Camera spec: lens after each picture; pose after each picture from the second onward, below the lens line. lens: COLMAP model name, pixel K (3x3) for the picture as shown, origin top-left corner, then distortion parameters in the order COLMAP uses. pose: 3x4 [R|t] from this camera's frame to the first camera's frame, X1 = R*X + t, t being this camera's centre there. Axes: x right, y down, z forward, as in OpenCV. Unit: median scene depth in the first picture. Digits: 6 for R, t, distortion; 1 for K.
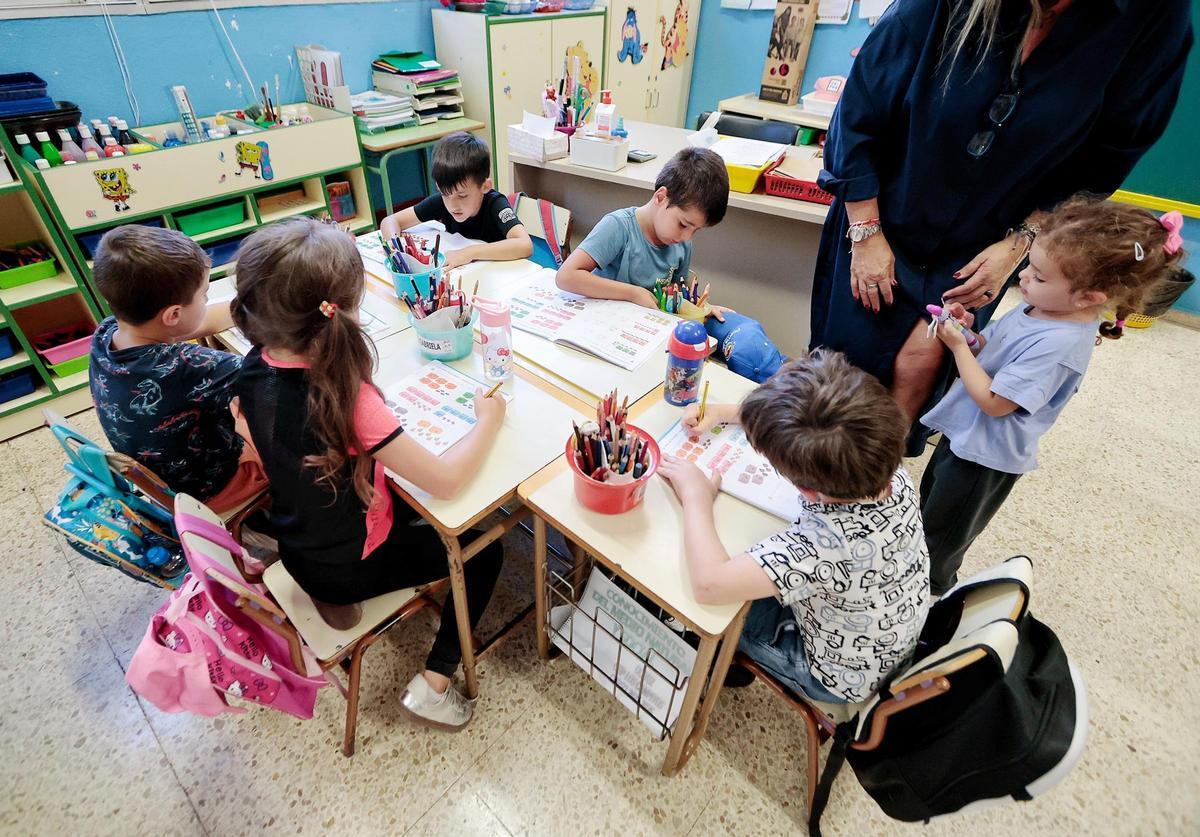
lens RADIAL K [[591.4, 0, 554.0], [0, 591.4, 406.7], [0, 0, 1]] dist [0.002899, -0.002910]
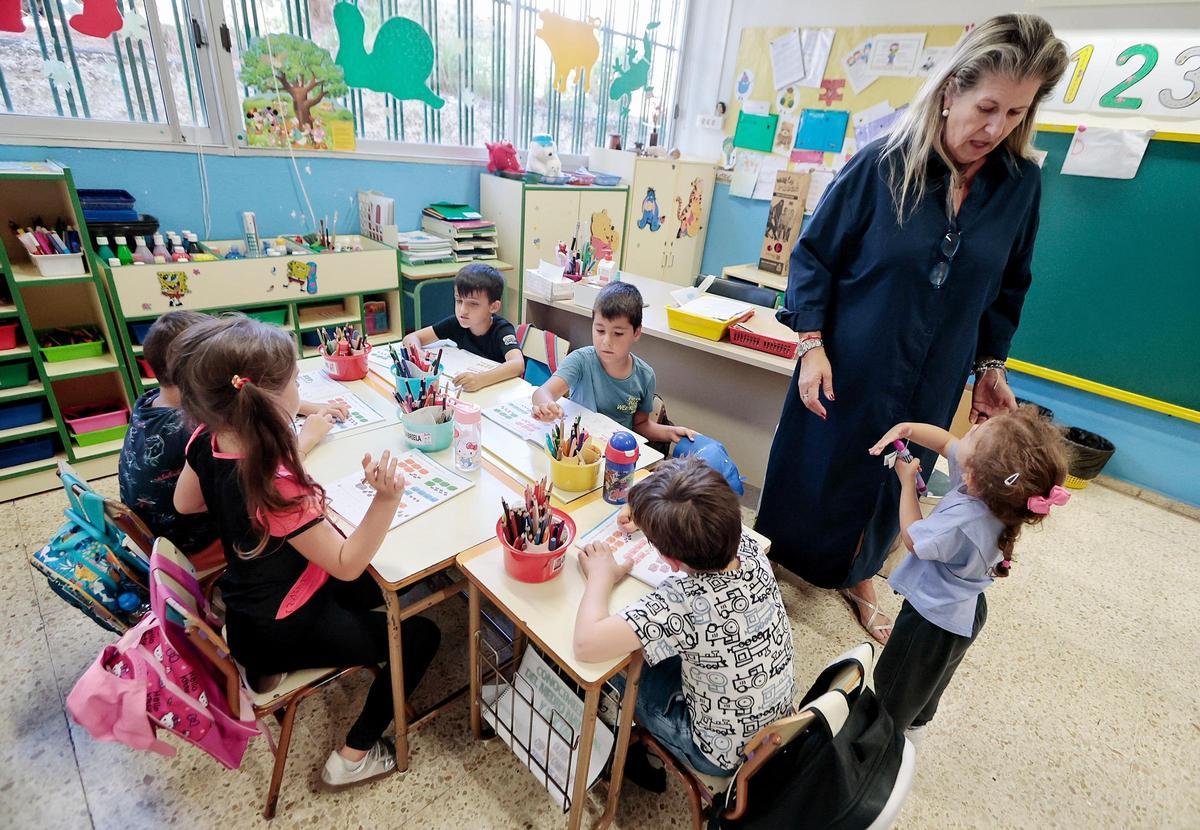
lens RADIAL K [[591.4, 0, 616.5], [0, 591.4, 414.5], [0, 0, 1]] dist [0.002899, -0.002910]
pose [[0.995825, 0.086432, 0.029346, 0.126327], [-0.078385, 0.974498, -0.210260, 0.055736], [-0.046771, 0.207082, 0.977205, -0.138365]]
